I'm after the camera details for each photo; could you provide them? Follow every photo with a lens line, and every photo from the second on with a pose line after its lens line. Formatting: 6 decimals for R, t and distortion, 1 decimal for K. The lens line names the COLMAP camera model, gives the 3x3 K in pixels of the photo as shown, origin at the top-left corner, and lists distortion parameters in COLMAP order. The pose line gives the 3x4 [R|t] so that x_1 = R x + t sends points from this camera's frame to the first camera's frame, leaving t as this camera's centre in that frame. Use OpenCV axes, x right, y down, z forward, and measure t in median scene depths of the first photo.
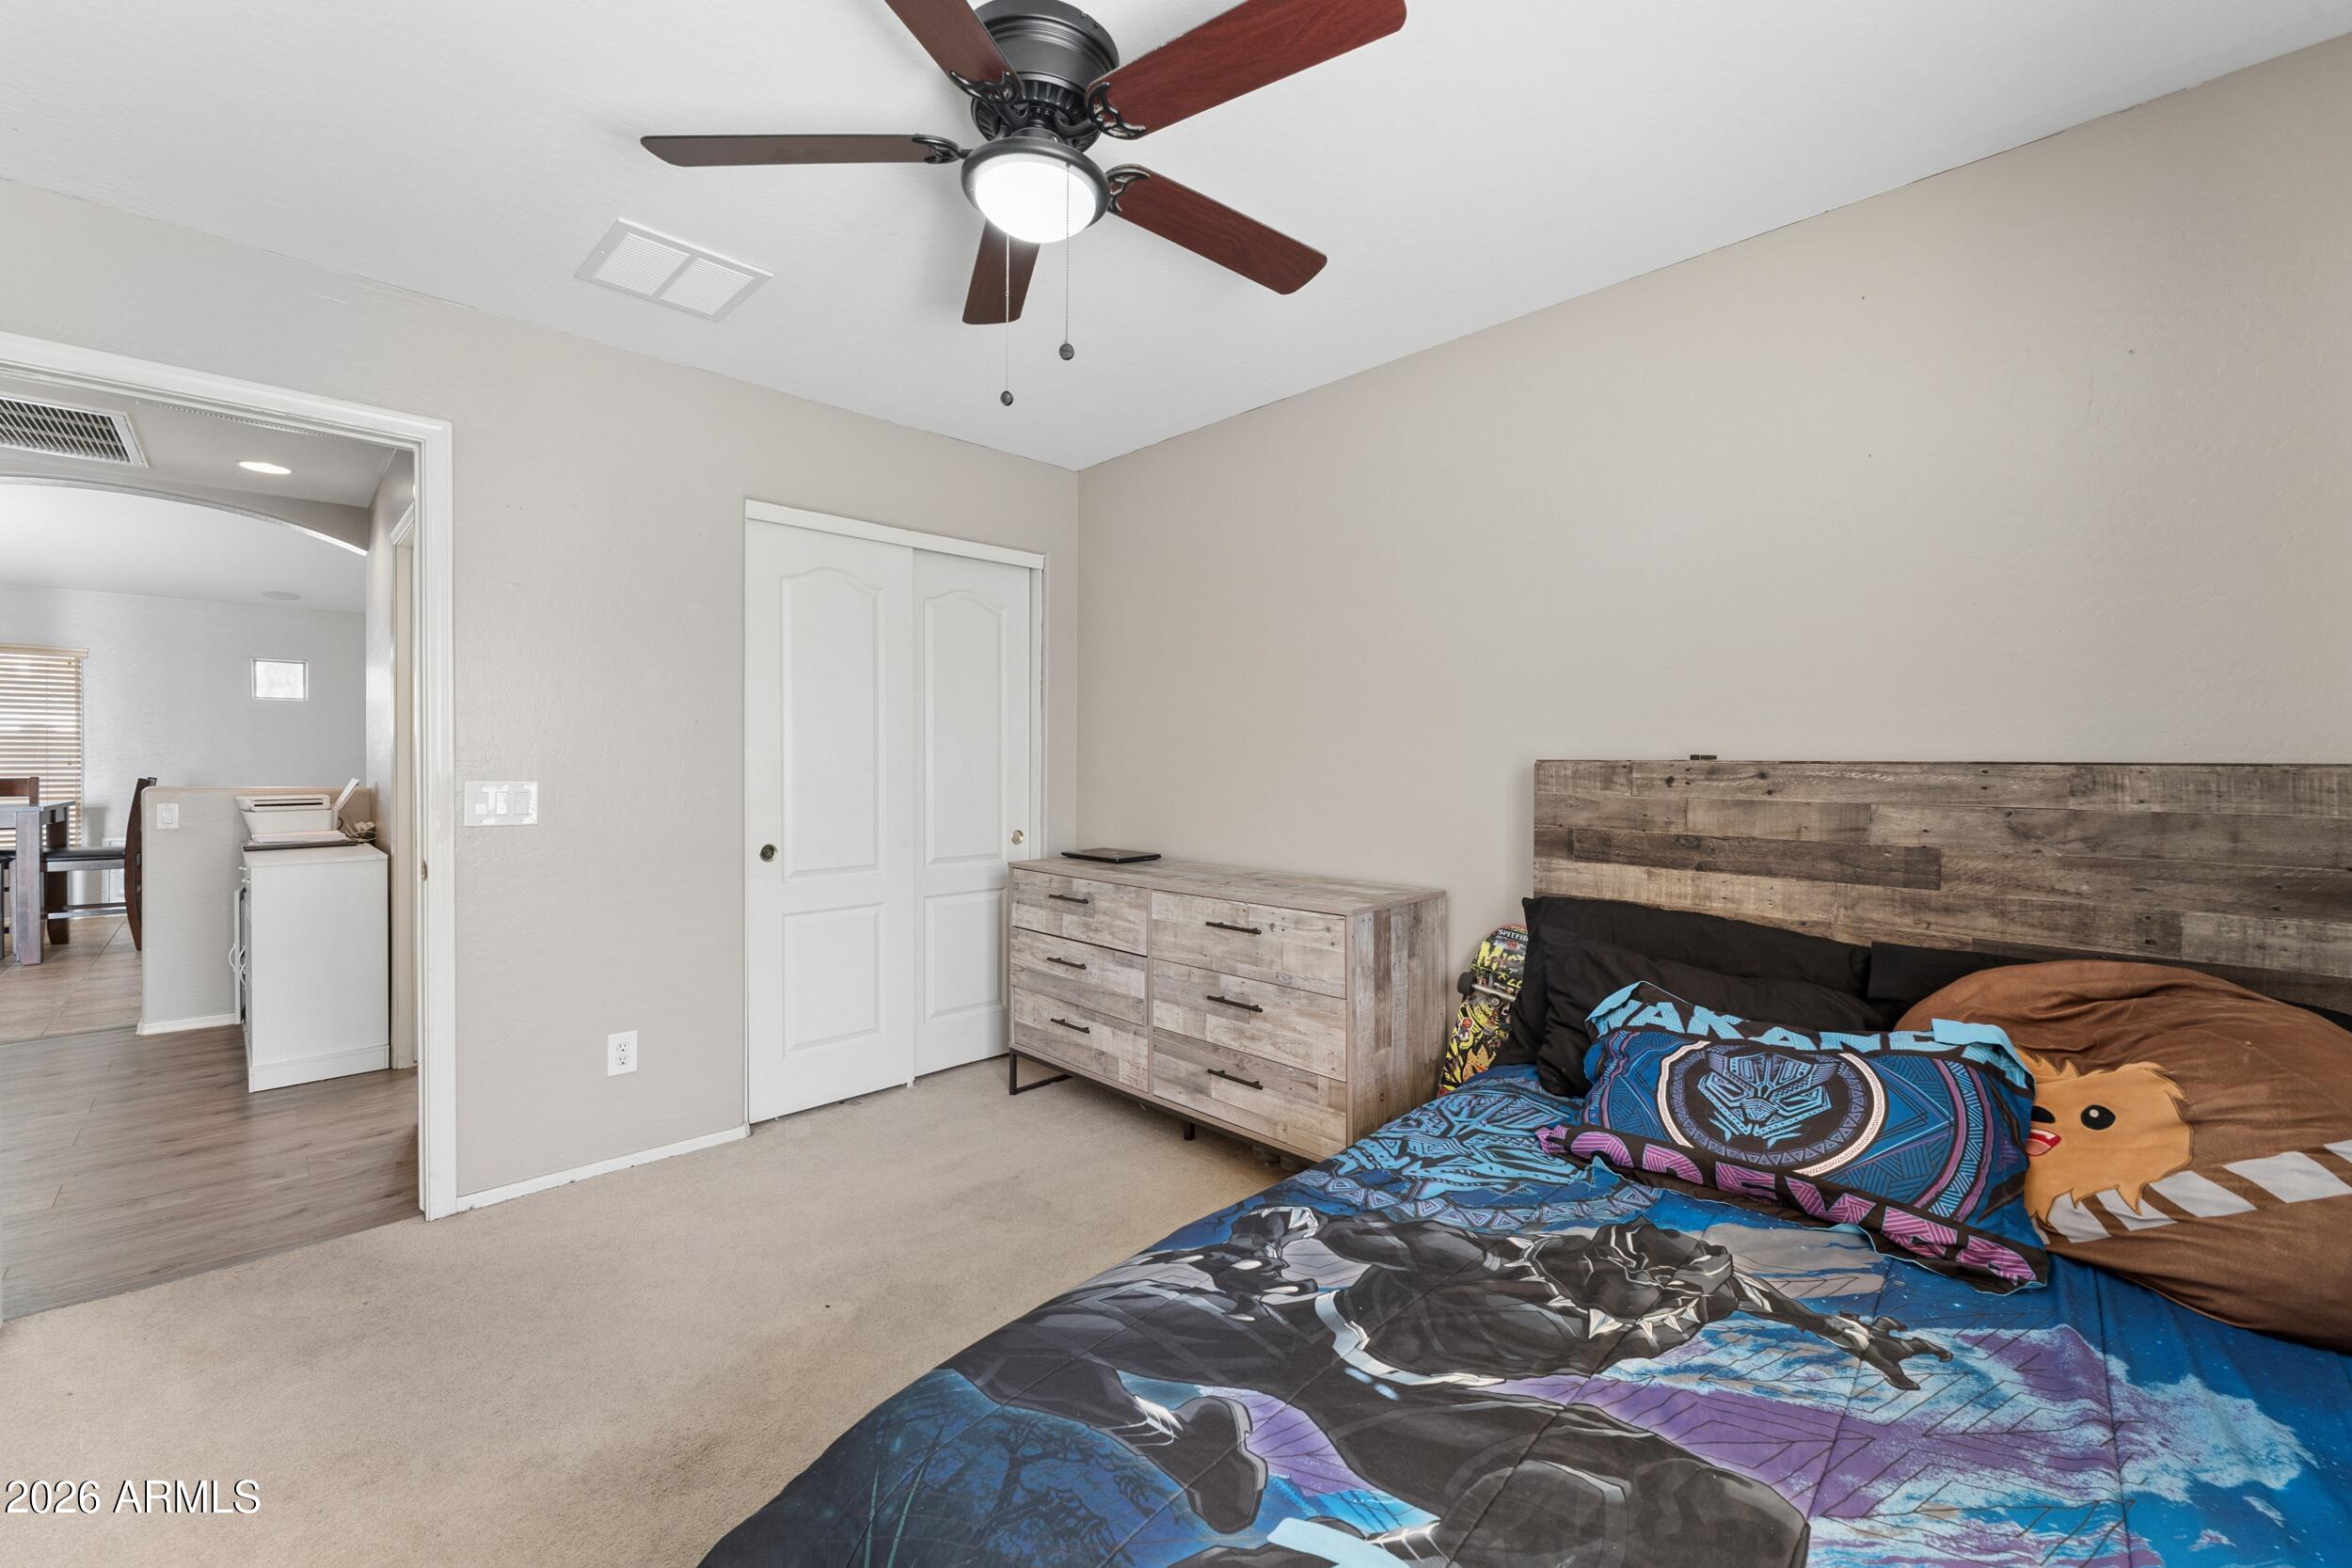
lens RADIAL K [[951.7, 0, 1163.6], [0, 951.7, 767.8], [0, 0, 1]] dist [-0.000486, -0.000830]
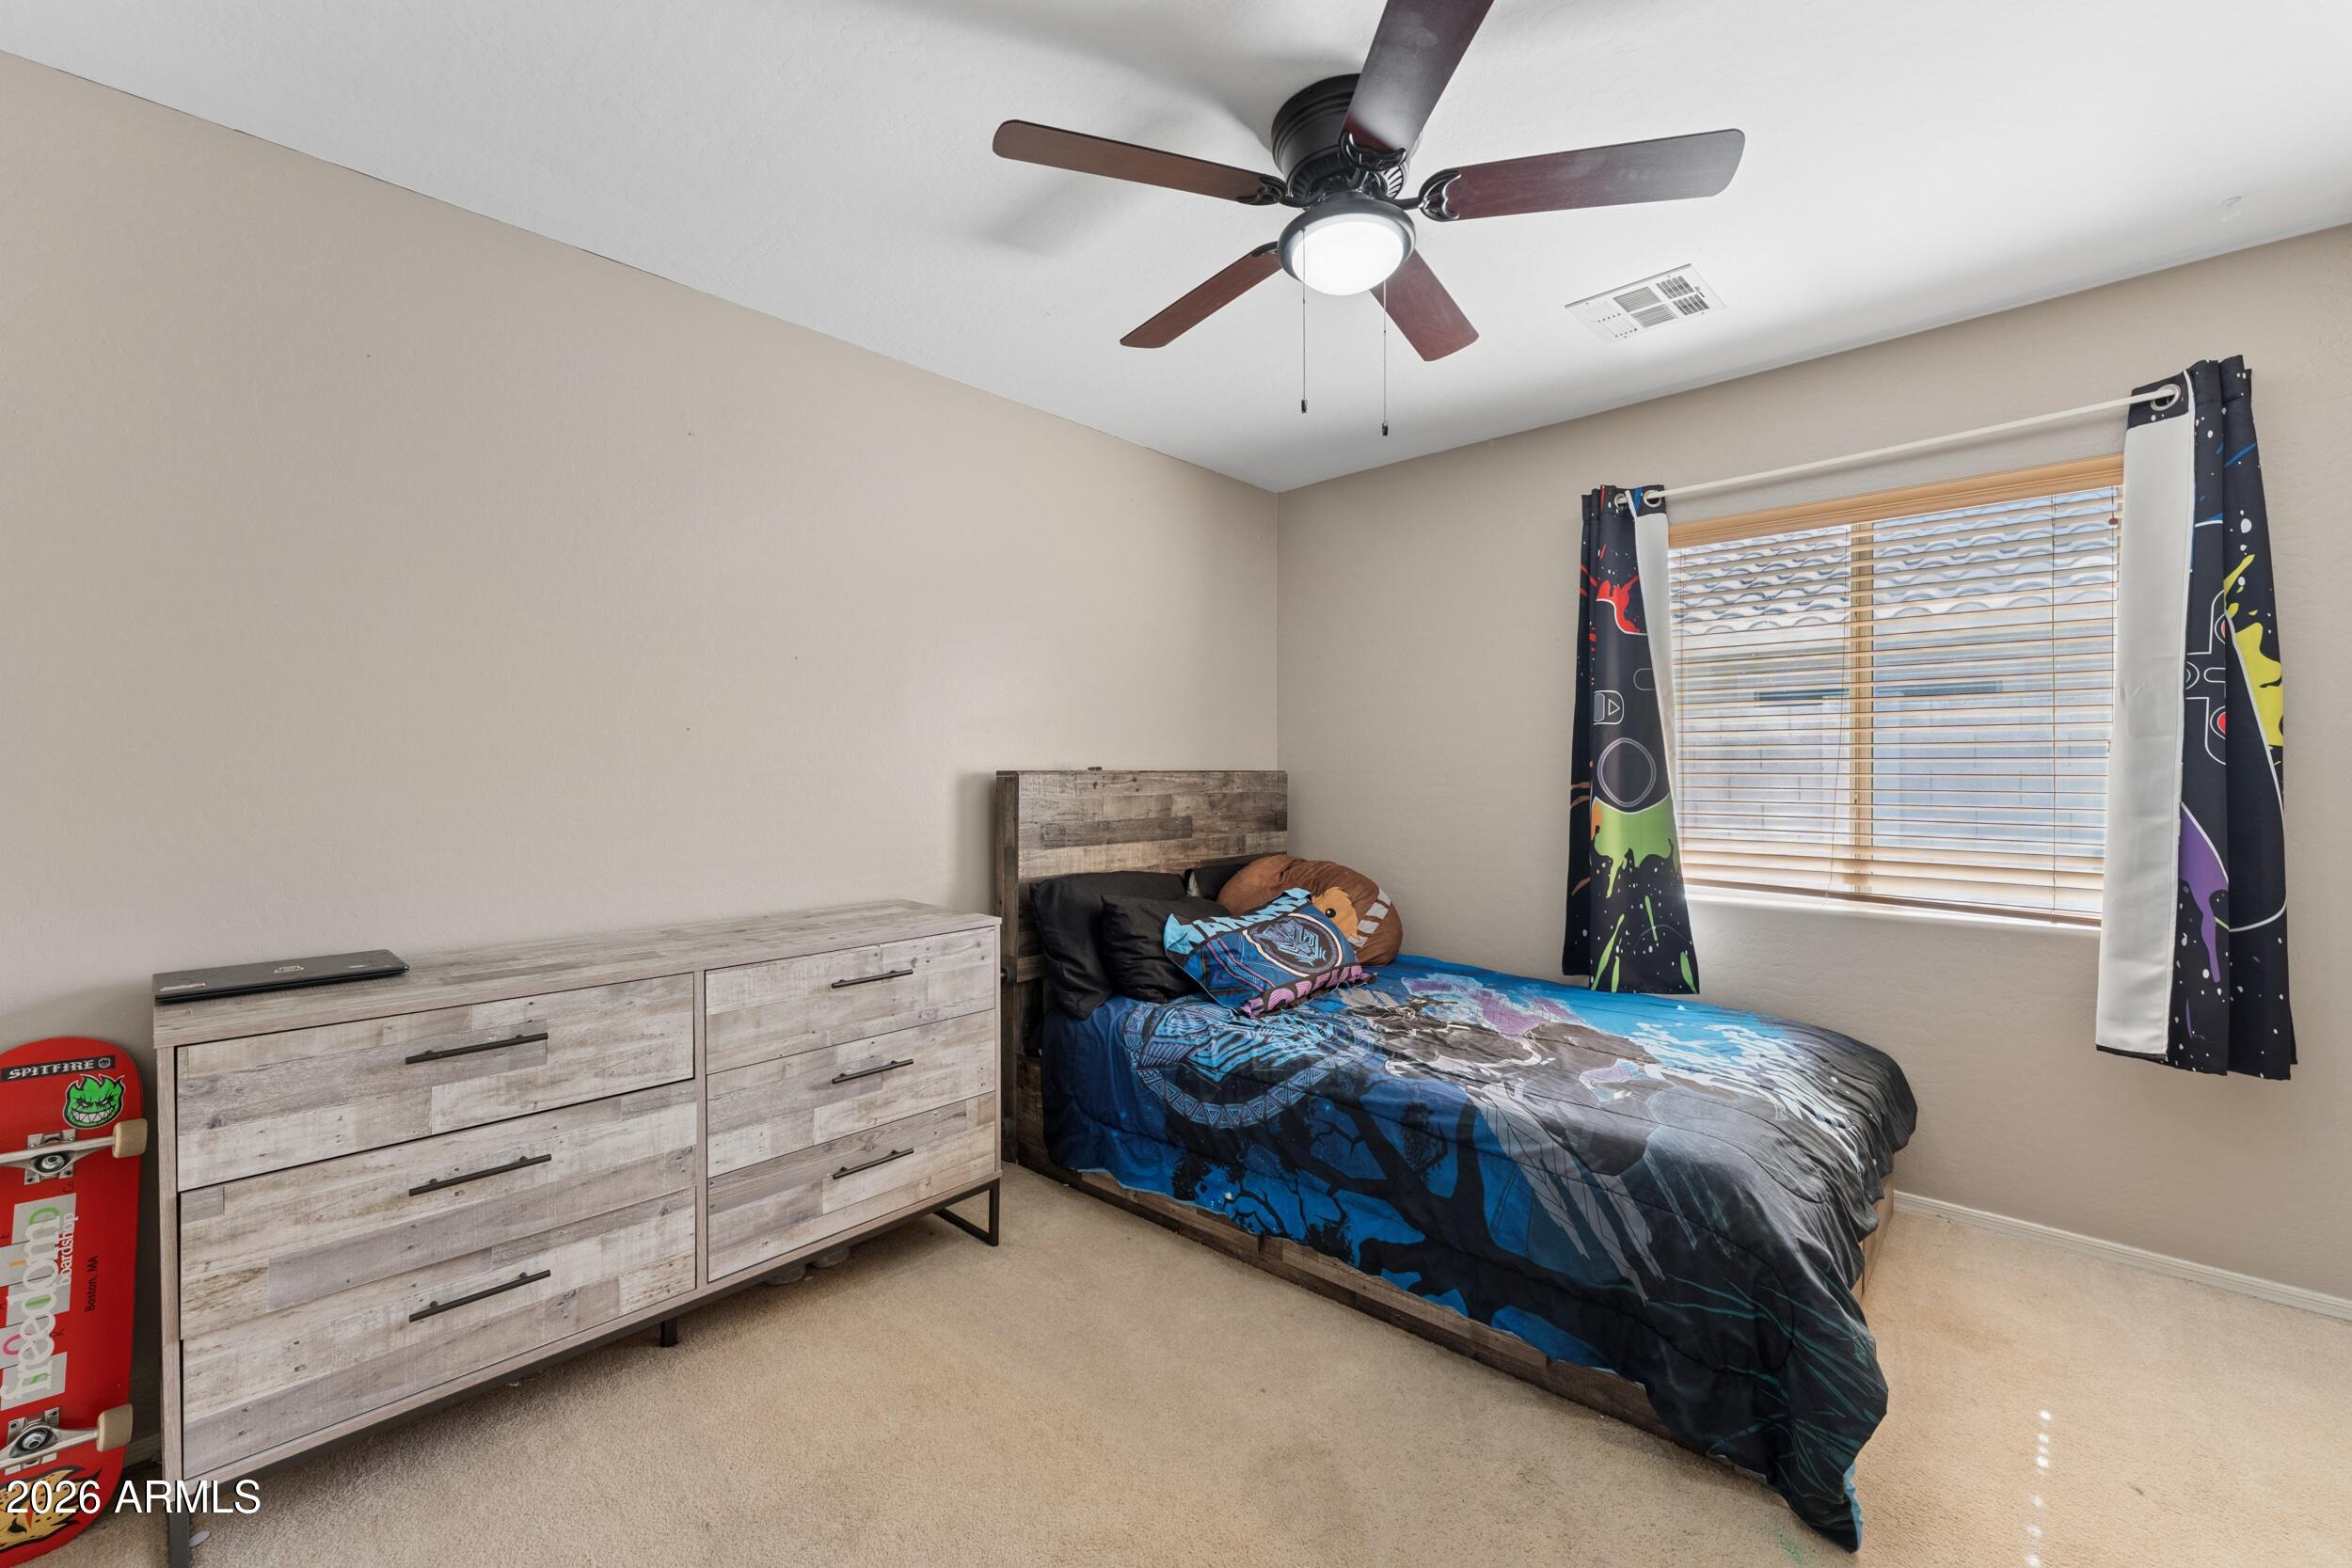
lens RADIAL K [[951.7, 0, 1177.5], [0, 951.7, 769.4], [0, 0, 1]] dist [-0.000486, -0.000830]
pose [[-0.056359, -0.003347, 0.998405, -0.863990], [0.009896, 0.999943, 0.003911, -0.013364], [-0.998362, 0.010101, -0.056323, 0.896832]]
